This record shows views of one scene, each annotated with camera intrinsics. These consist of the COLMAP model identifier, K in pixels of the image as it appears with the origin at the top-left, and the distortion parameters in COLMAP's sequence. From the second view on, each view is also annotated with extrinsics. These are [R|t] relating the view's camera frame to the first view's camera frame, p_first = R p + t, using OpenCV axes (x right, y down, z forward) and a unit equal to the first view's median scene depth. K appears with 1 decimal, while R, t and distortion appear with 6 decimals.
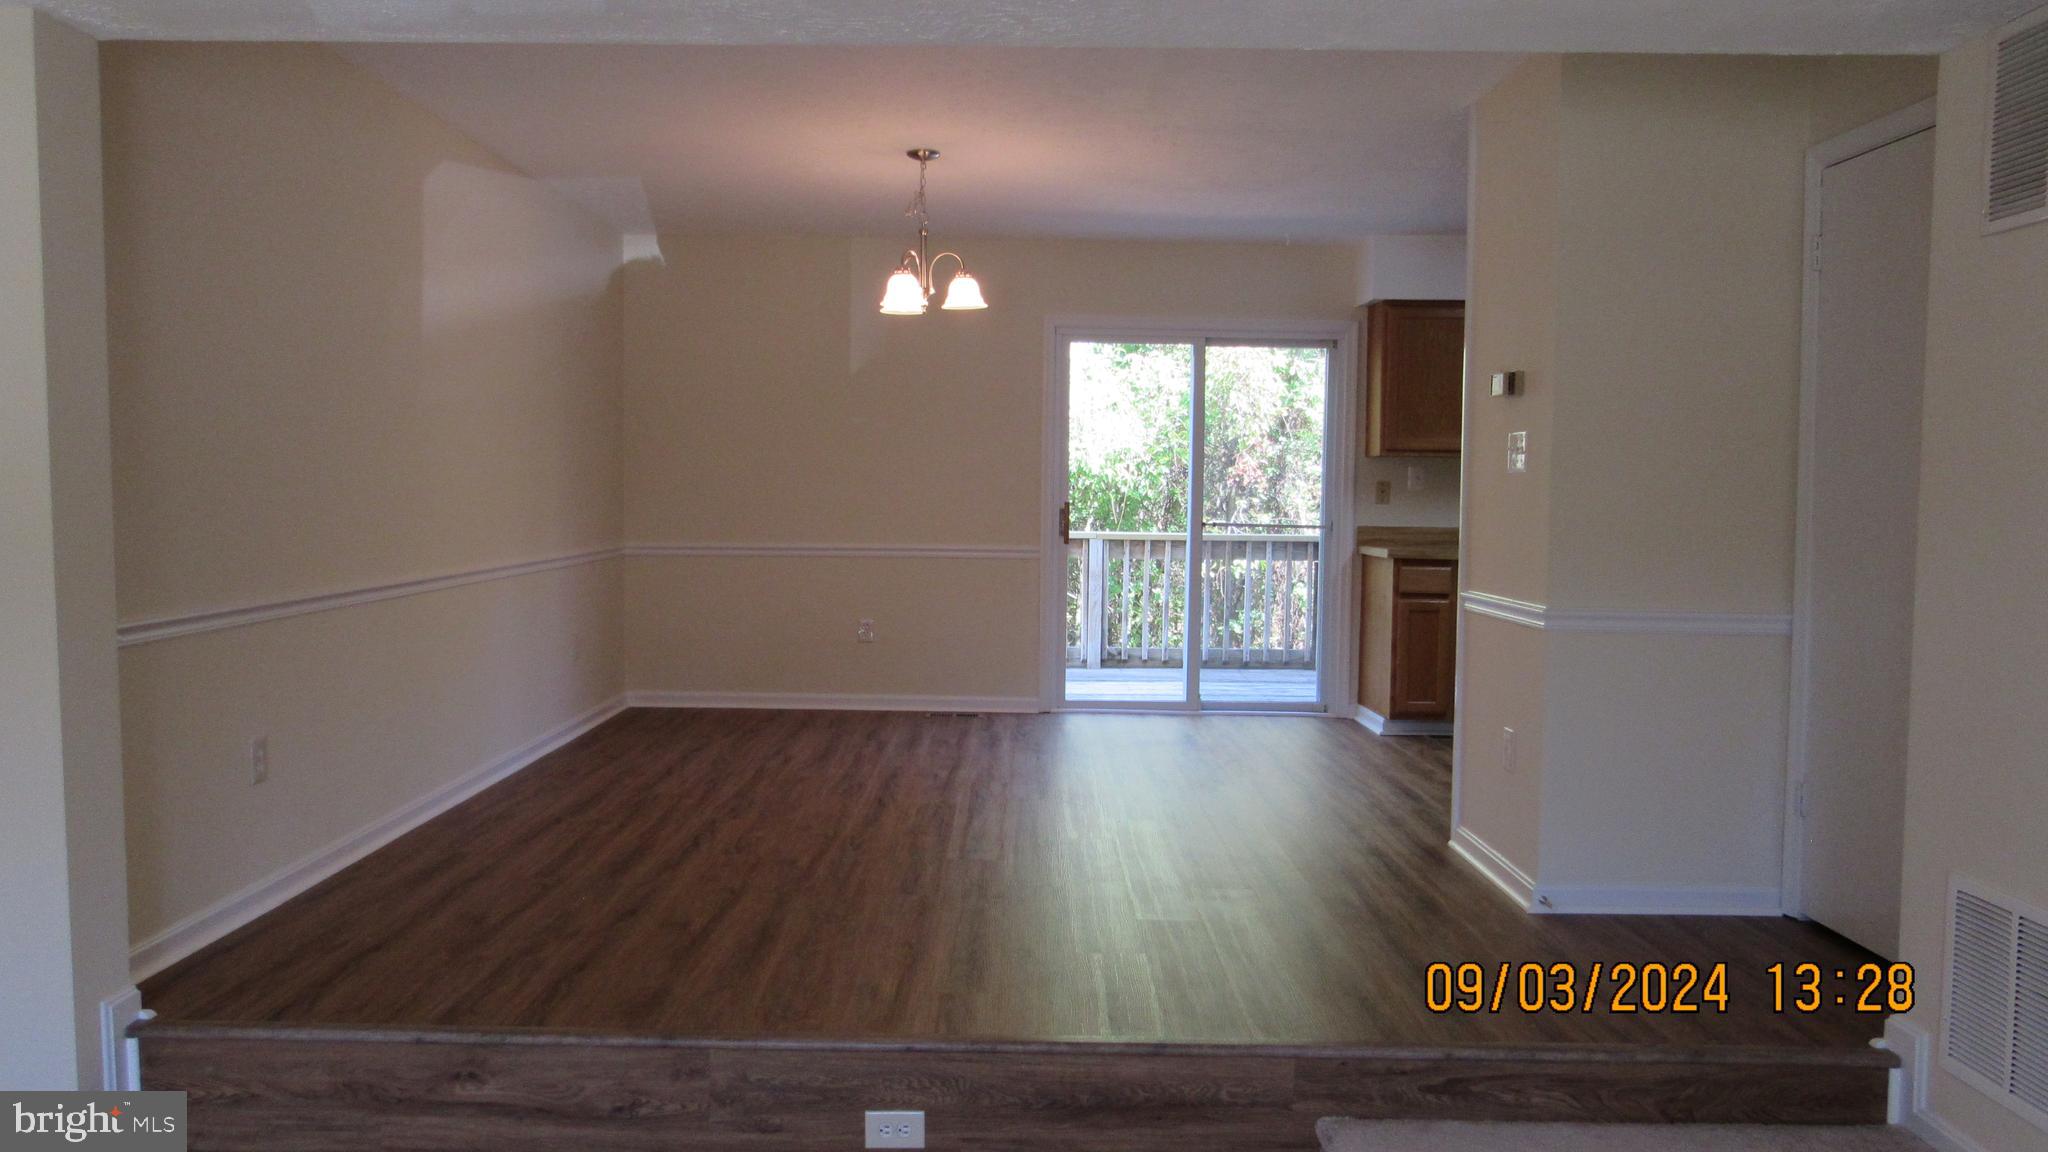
lens RADIAL K [[1471.3, 0, 1024.0], [0, 1471.3, 576.0], [0, 0, 1]] dist [-0.022566, -0.001851]
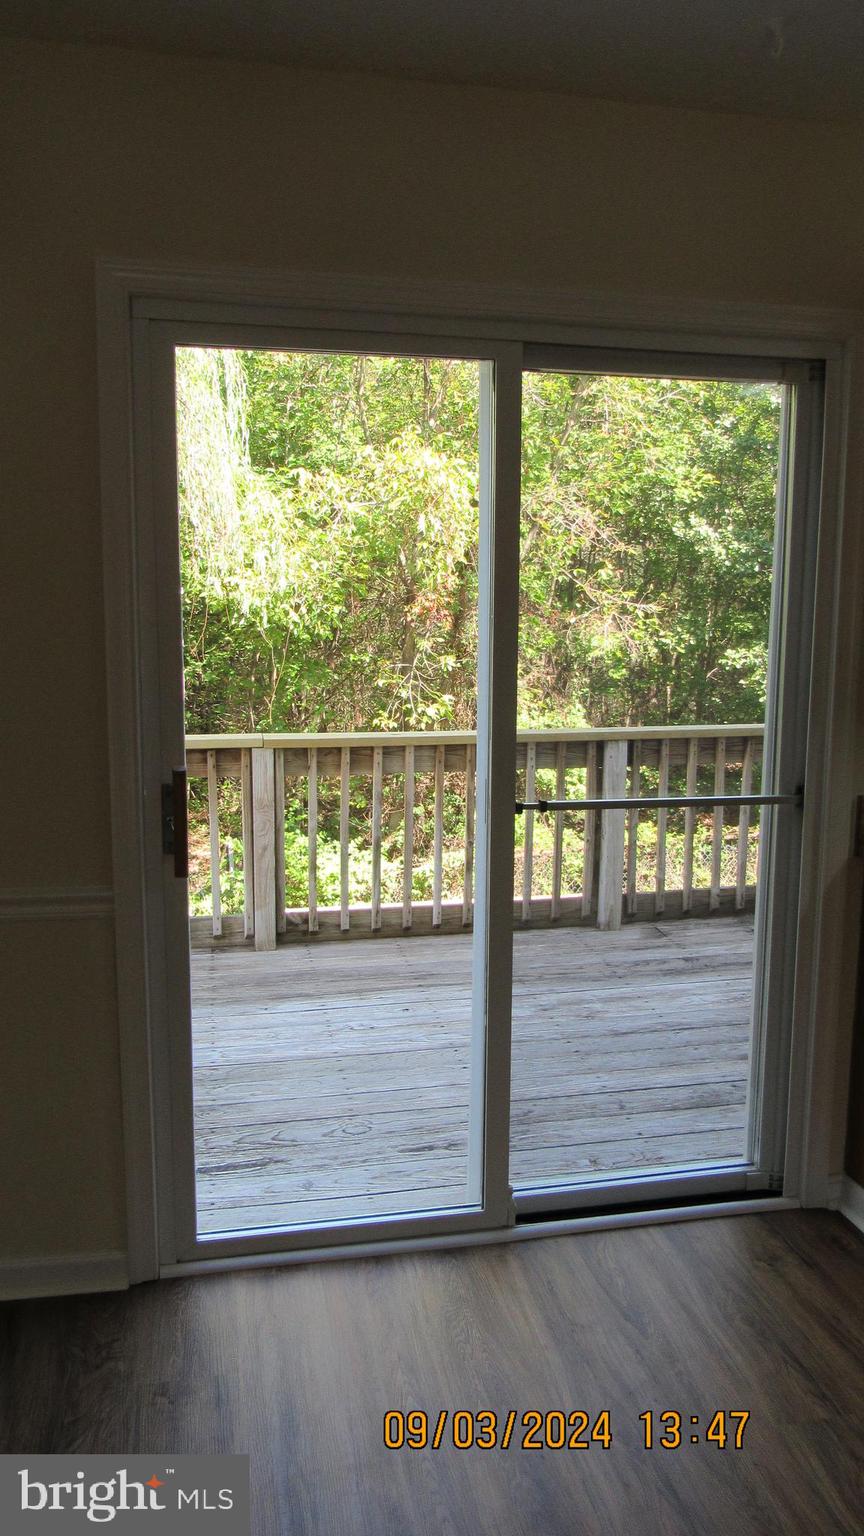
lens RADIAL K [[1113.2, 0, 432.0], [0, 1113.2, 768.0], [0, 0, 1]] dist [-0.010854, 0.012300]
pose [[0.980161, -0.039494, 0.194227, 0.092730], [0.022250, 0.995677, 0.090175, -0.190500], [-0.196949, -0.084065, 0.976803, 1.757314]]
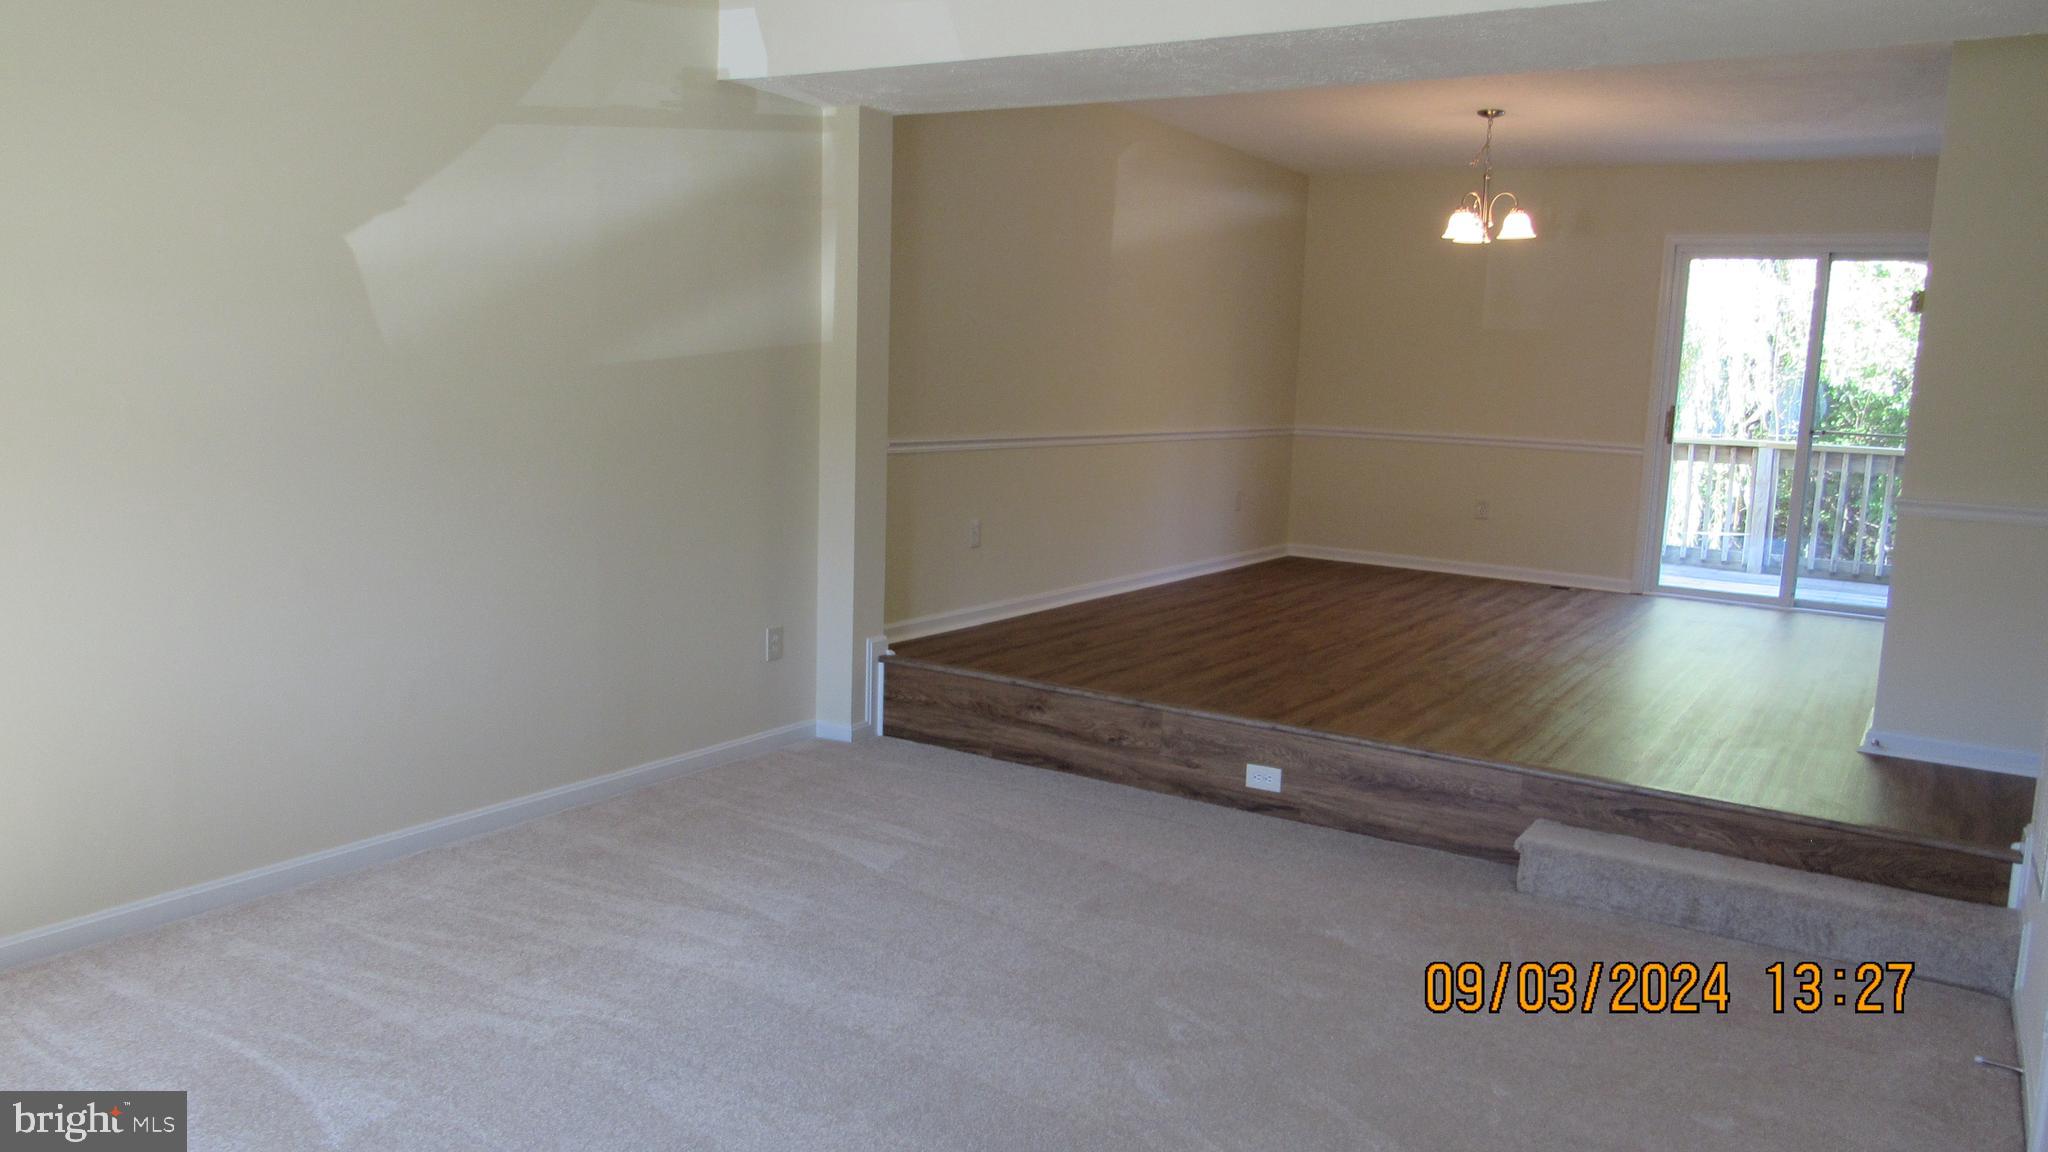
lens RADIAL K [[1471.3, 0, 1024.0], [0, 1471.3, 576.0], [0, 0, 1]] dist [-0.022566, -0.001851]
pose [[0.847906, 0.095643, -0.521448, 0.501316], [-0.062414, 0.994761, 0.080968, 0.045834], [0.526460, -0.036108, 0.849433, -0.484468]]
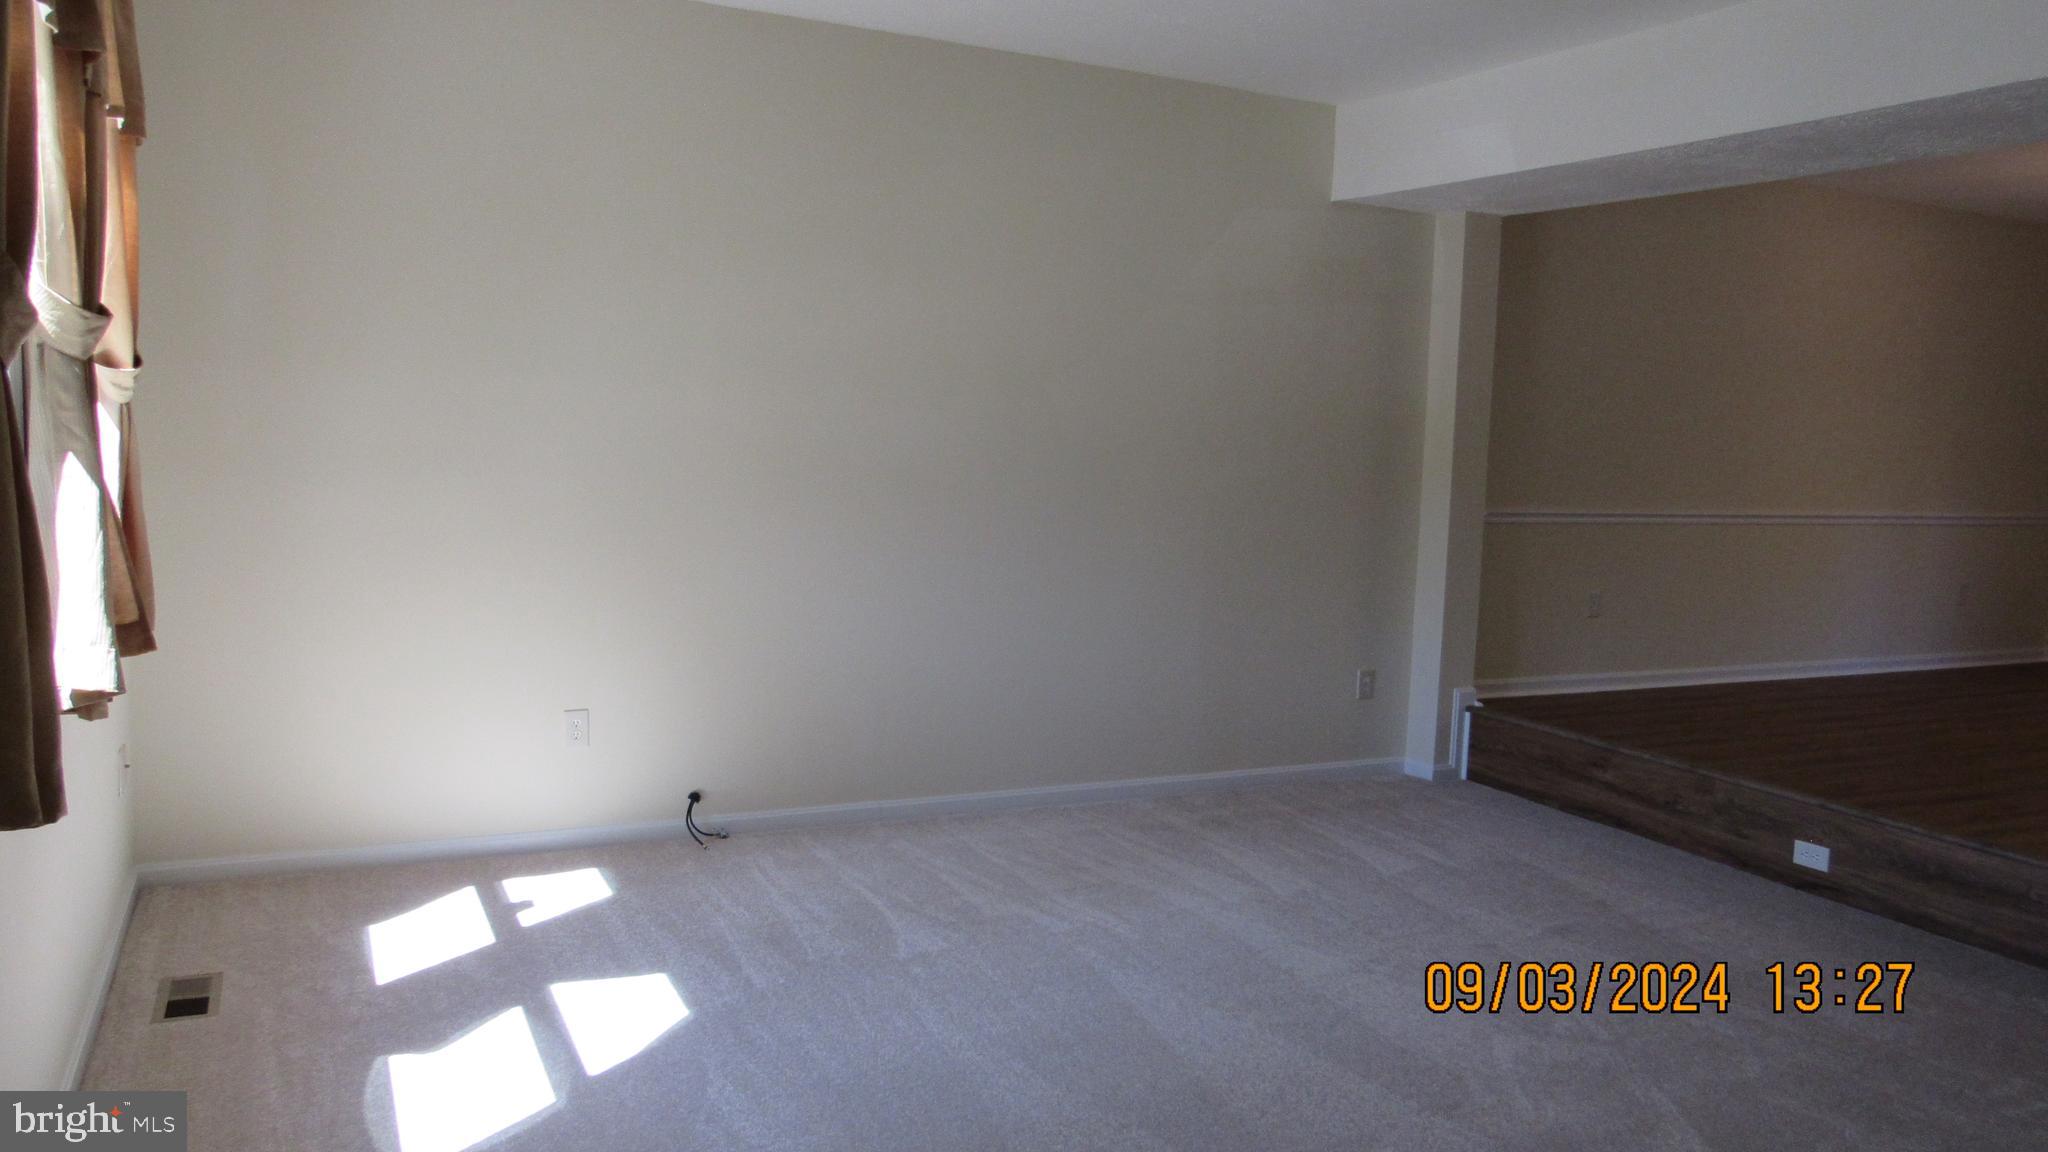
lens RADIAL K [[1484.3, 0, 1029.4], [0, 1484.3, 567.0], [0, 0, 1]] dist [-0.010854, 0.012300]
pose [[0.453918, 0.094761, -0.885990, 0.907549], [-0.090048, 0.994117, 0.060192, 0.048798], [0.886482, 0.052460, 0.459781, -0.491229]]
